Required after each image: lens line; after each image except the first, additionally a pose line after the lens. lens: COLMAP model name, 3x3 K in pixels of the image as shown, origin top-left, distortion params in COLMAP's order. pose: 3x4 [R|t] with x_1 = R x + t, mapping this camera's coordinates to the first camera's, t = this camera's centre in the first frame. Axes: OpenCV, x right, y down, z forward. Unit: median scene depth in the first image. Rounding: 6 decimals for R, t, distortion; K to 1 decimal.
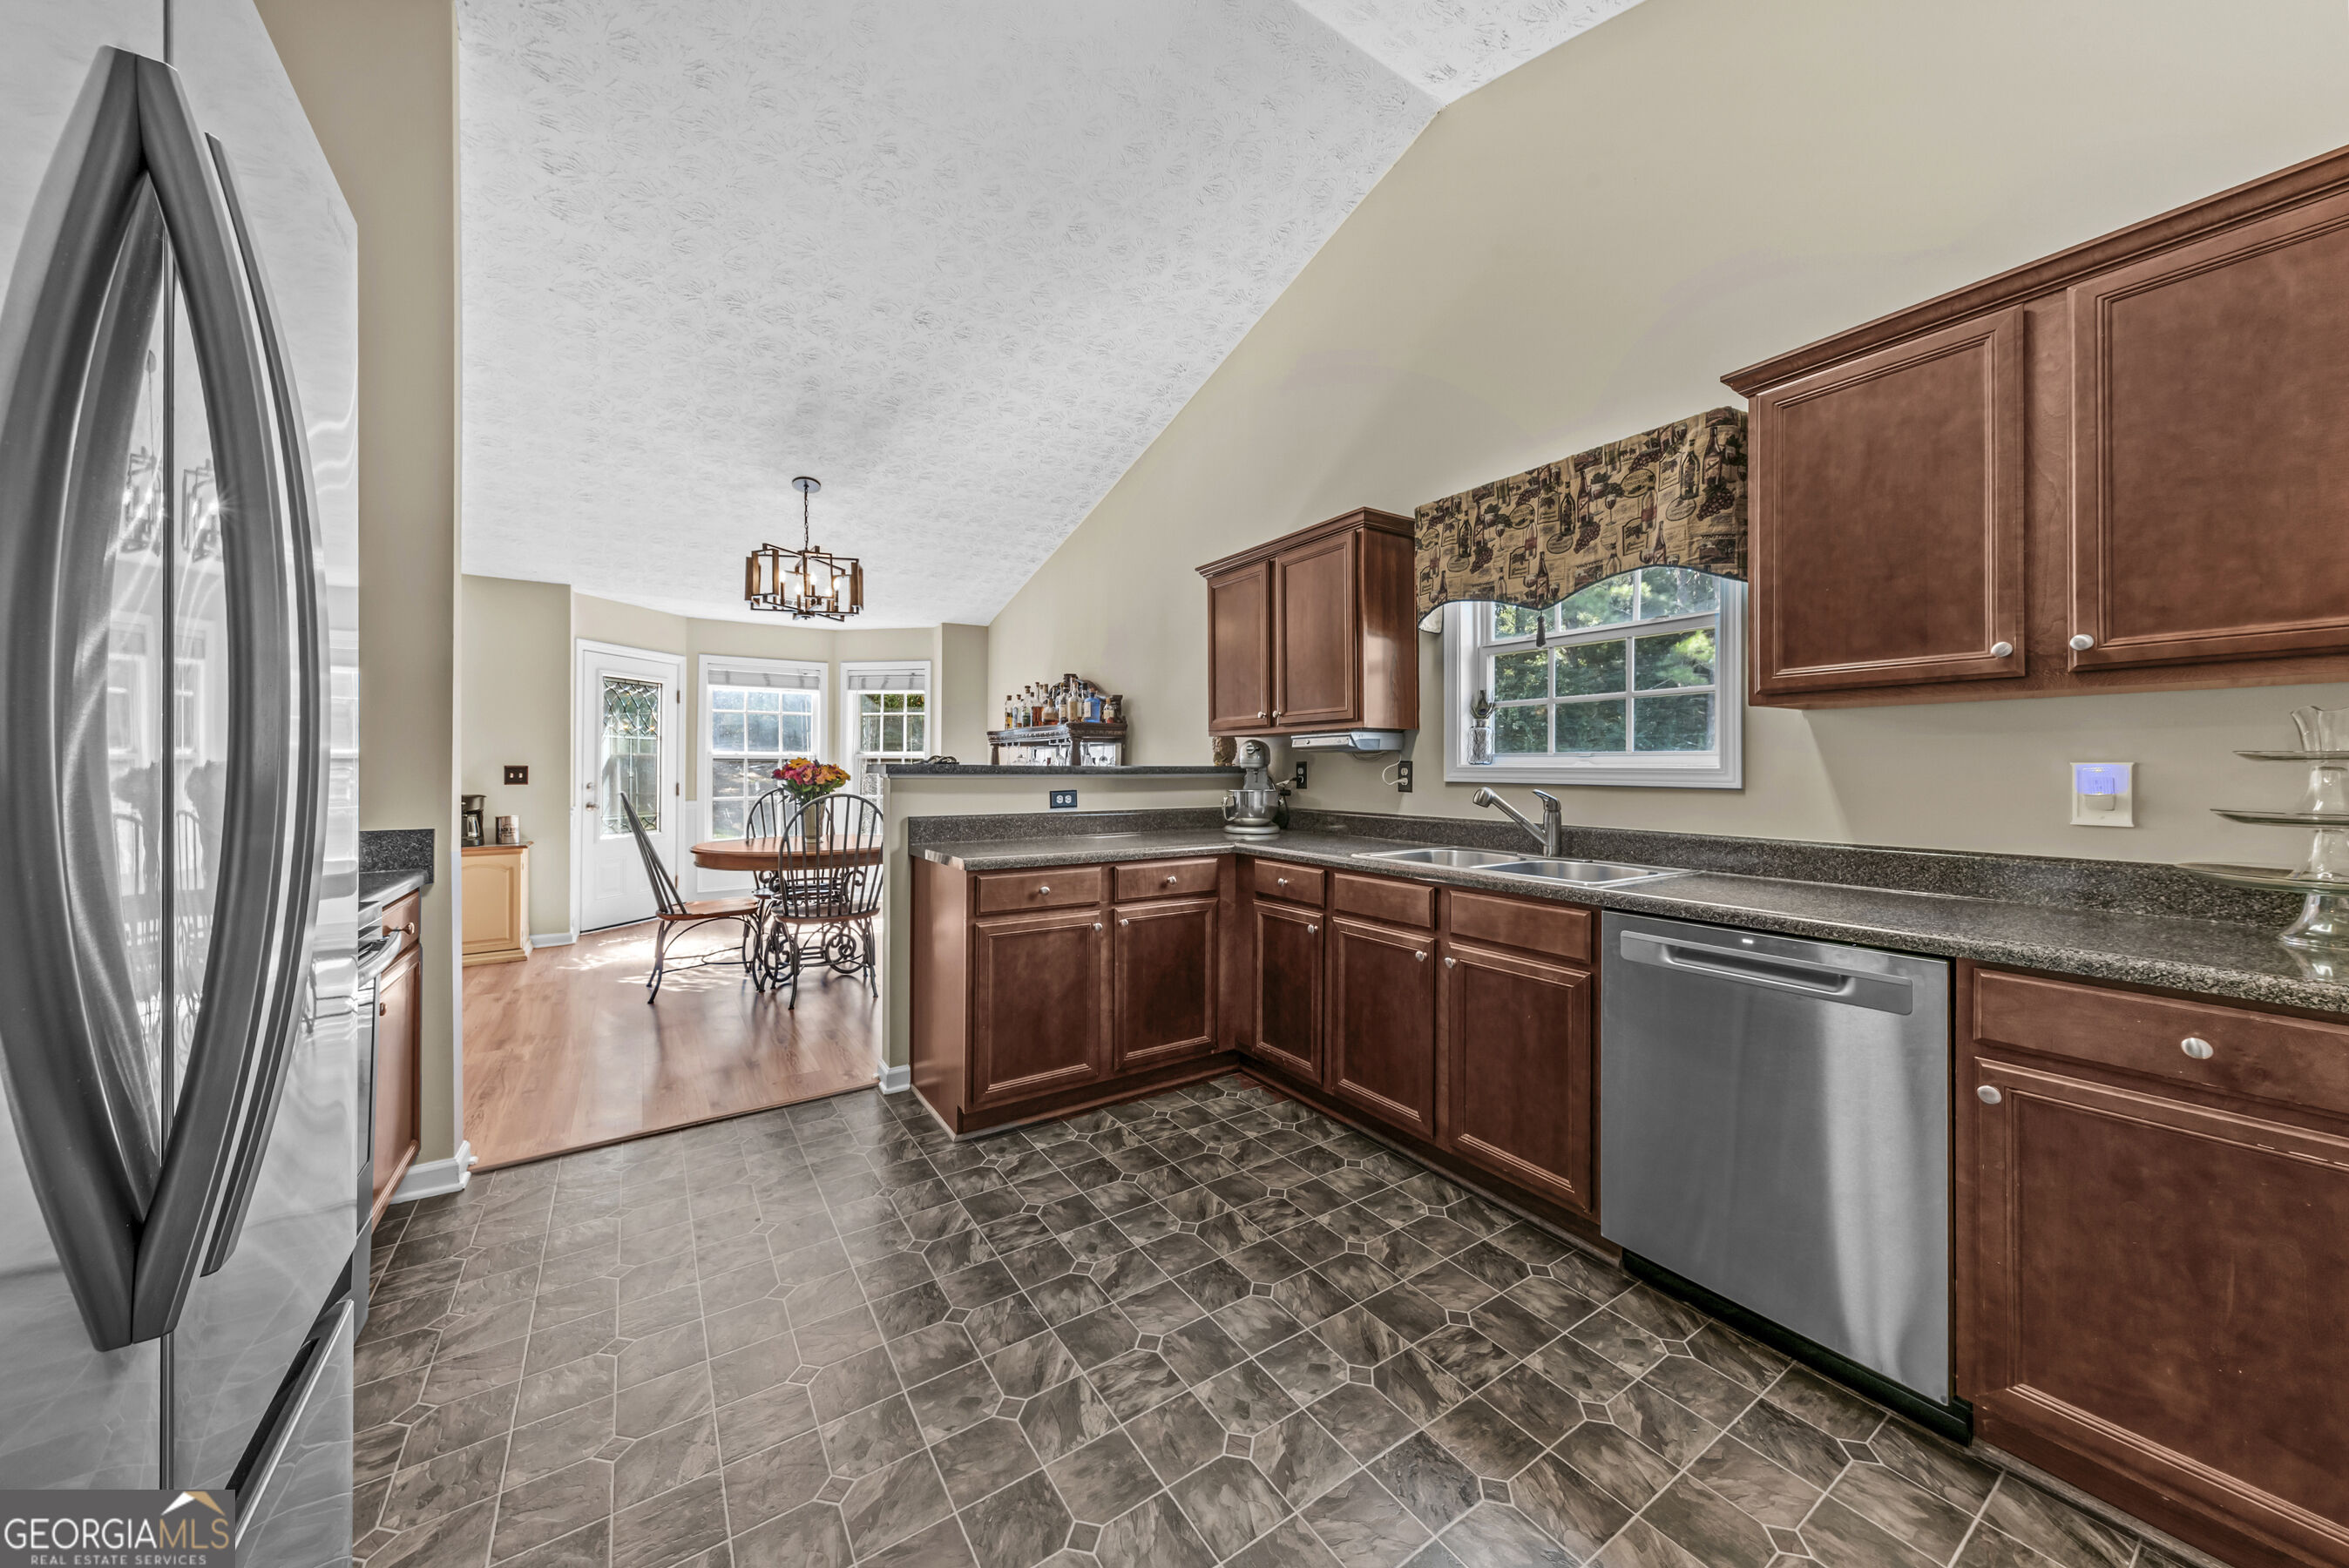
lens RADIAL K [[802.5, 0, 1177.7], [0, 802.5, 767.2], [0, 0, 1]] dist [0.007668, -0.000728]
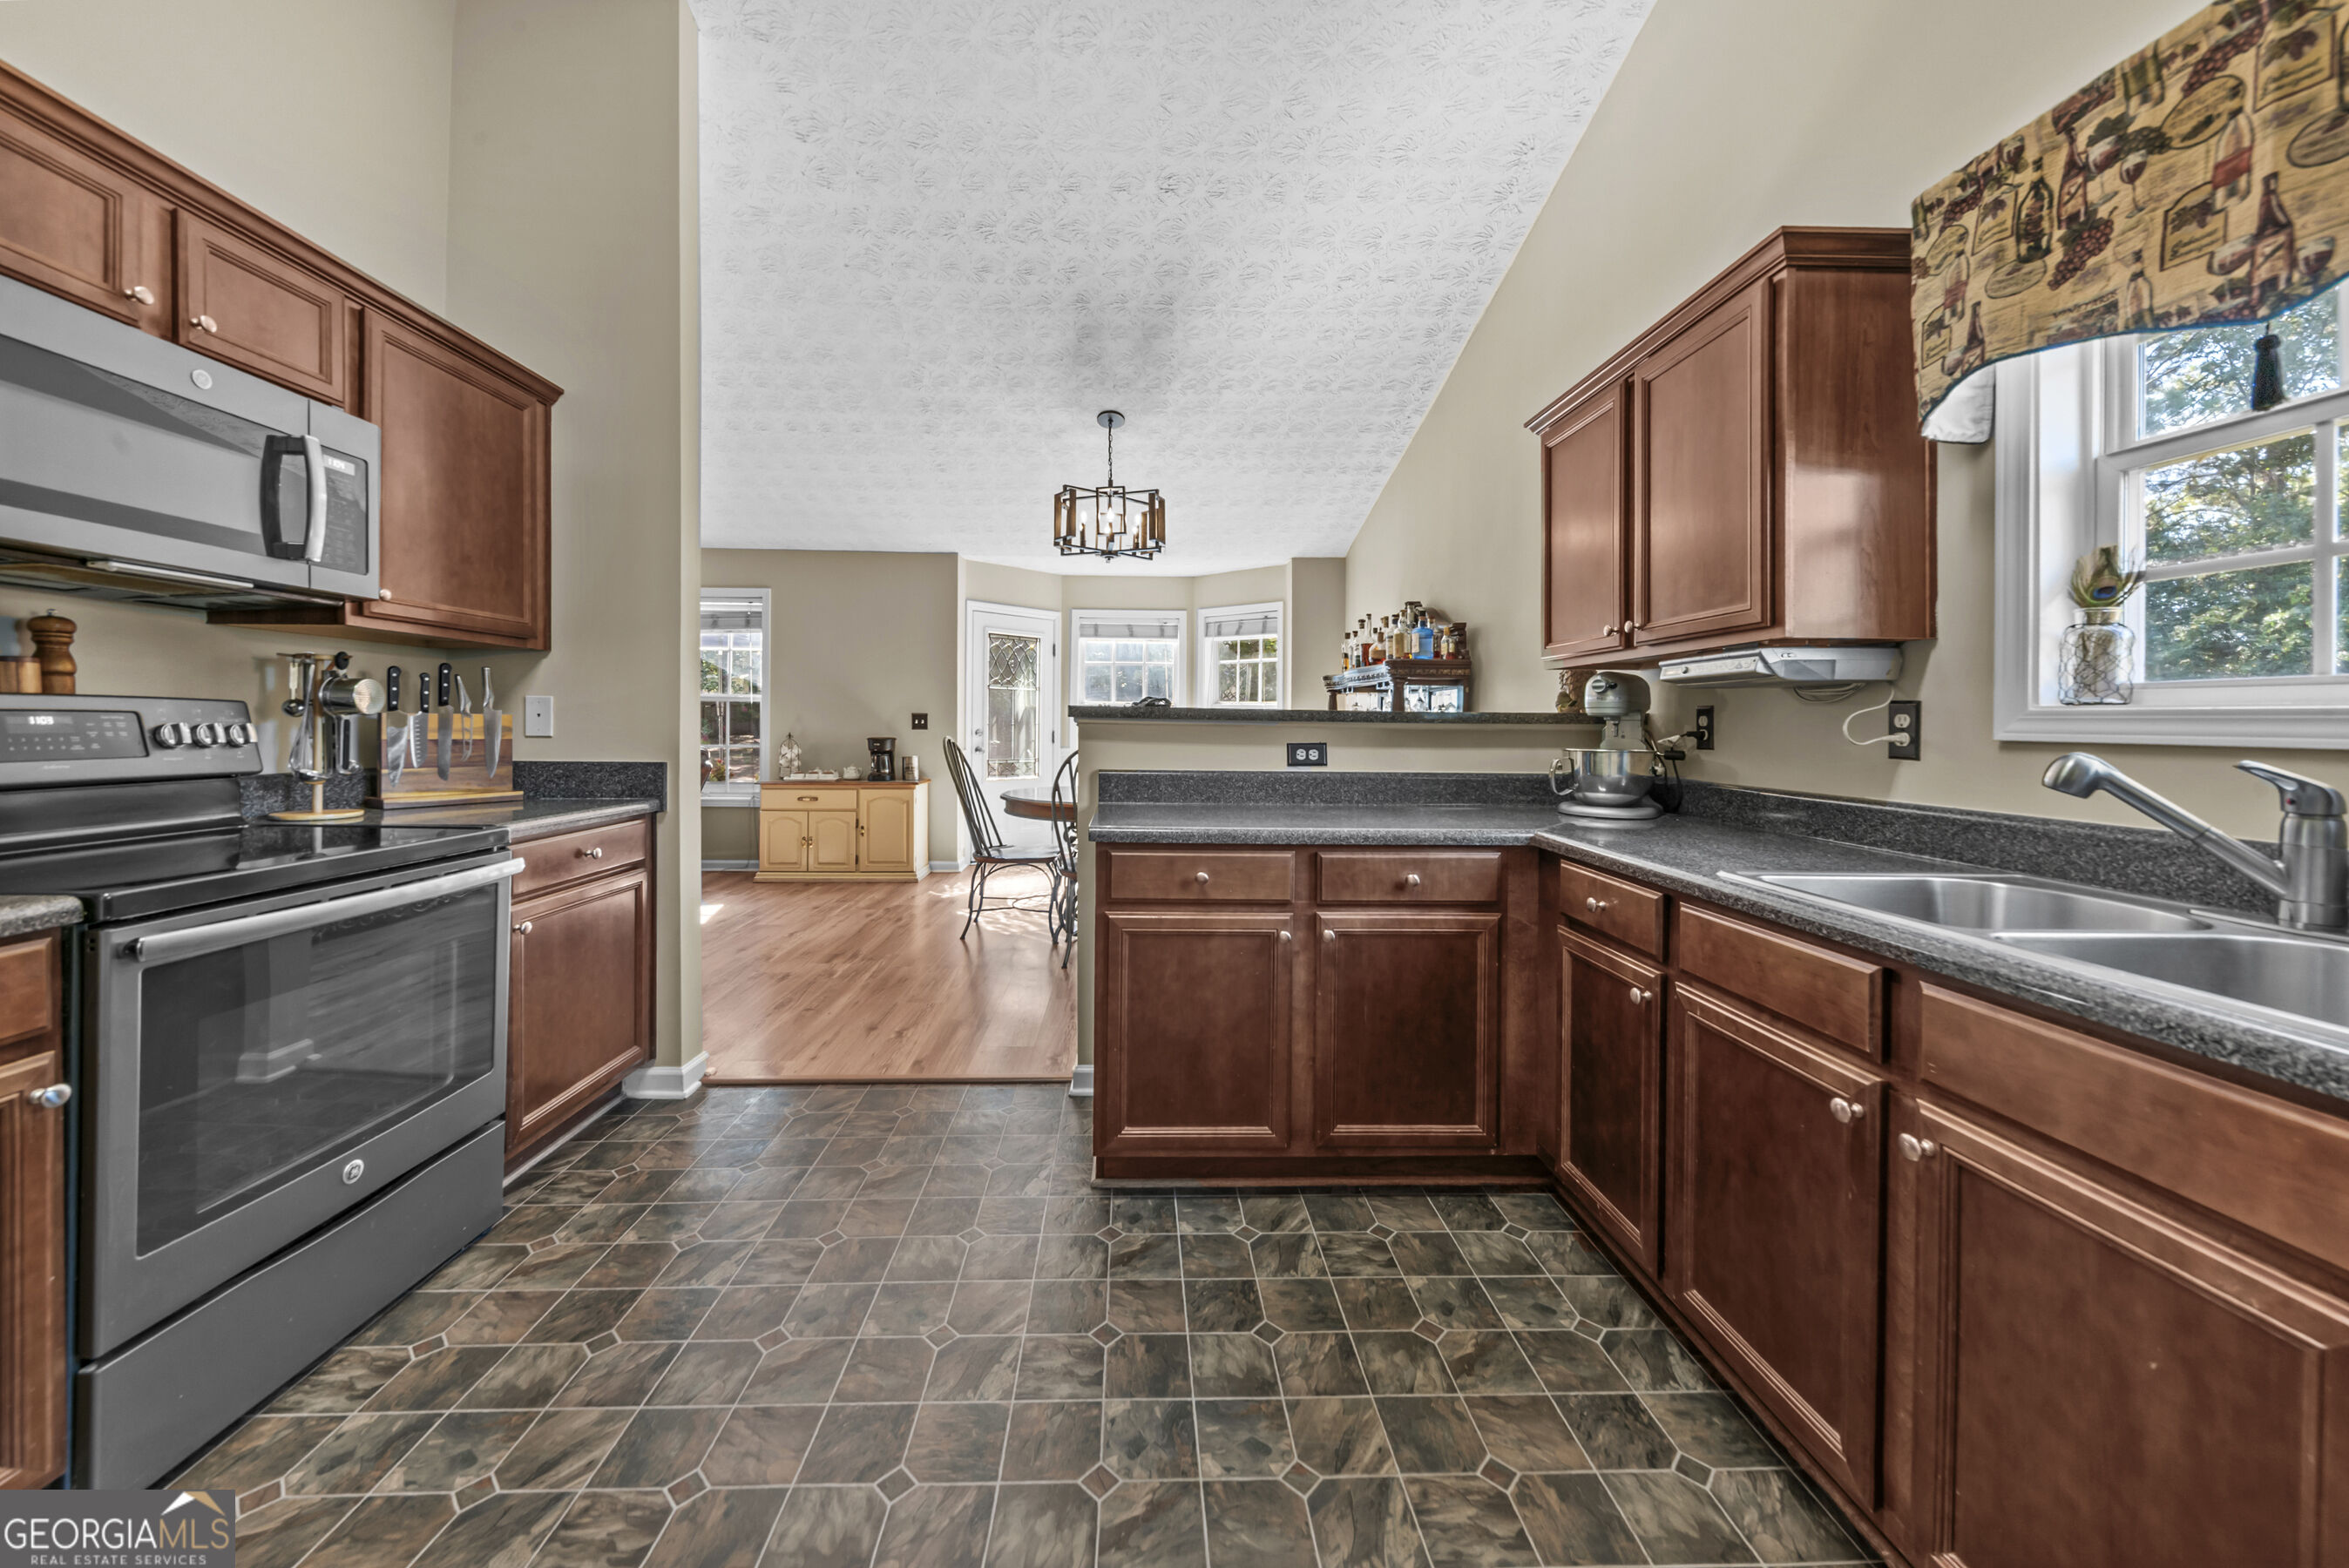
lens RADIAL K [[835.9, 0, 1151.5], [0, 835.9, 719.8], [0, 0, 1]] dist [0.007698, -0.002480]
pose [[0.845152, 0.007065, -0.534479, 0.193848], [-0.009761, 0.999950, -0.002216, 0.013043], [0.534437, 0.007090, 0.845179, 0.325361]]
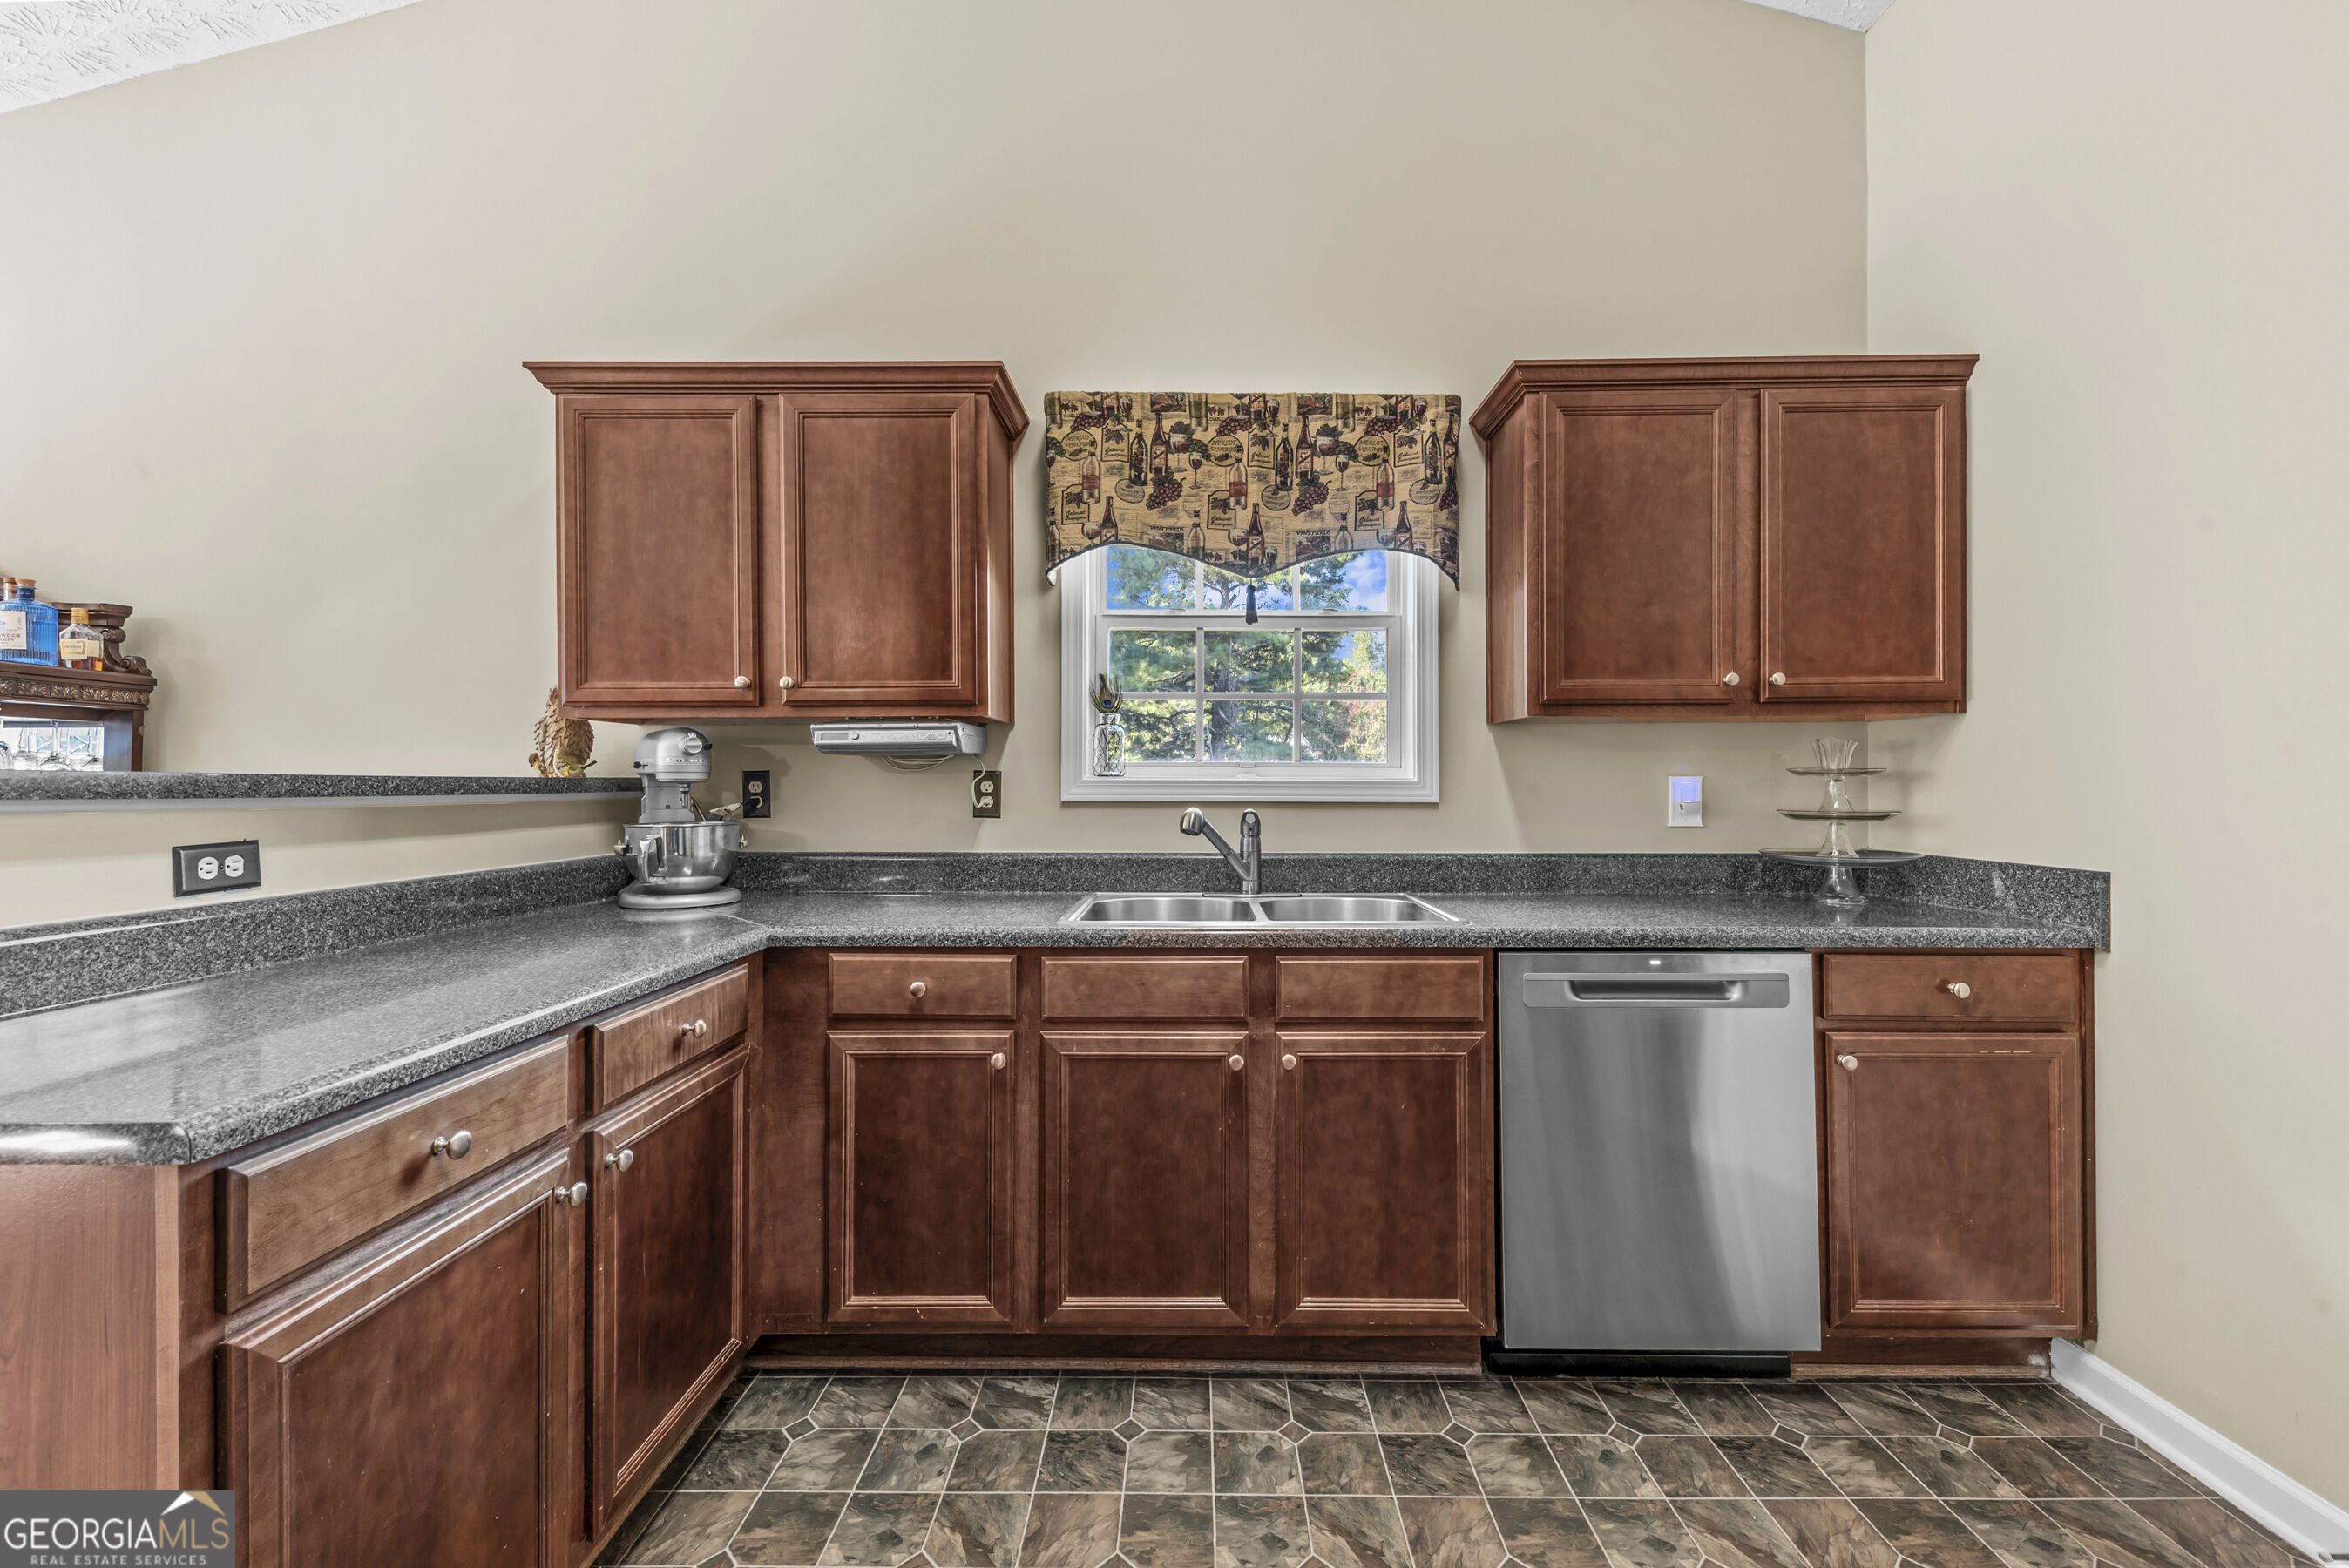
lens RADIAL K [[956.1, 0, 1190.7], [0, 956.1, 775.1], [0, 0, 1]] dist [0.010392, -0.001767]
pose [[0.556256, 0.003458, 0.831004, -0.333159], [0.001037, 0.999988, -0.004855, -0.000244], [-0.831010, 0.003563, 0.556245, 0.510345]]
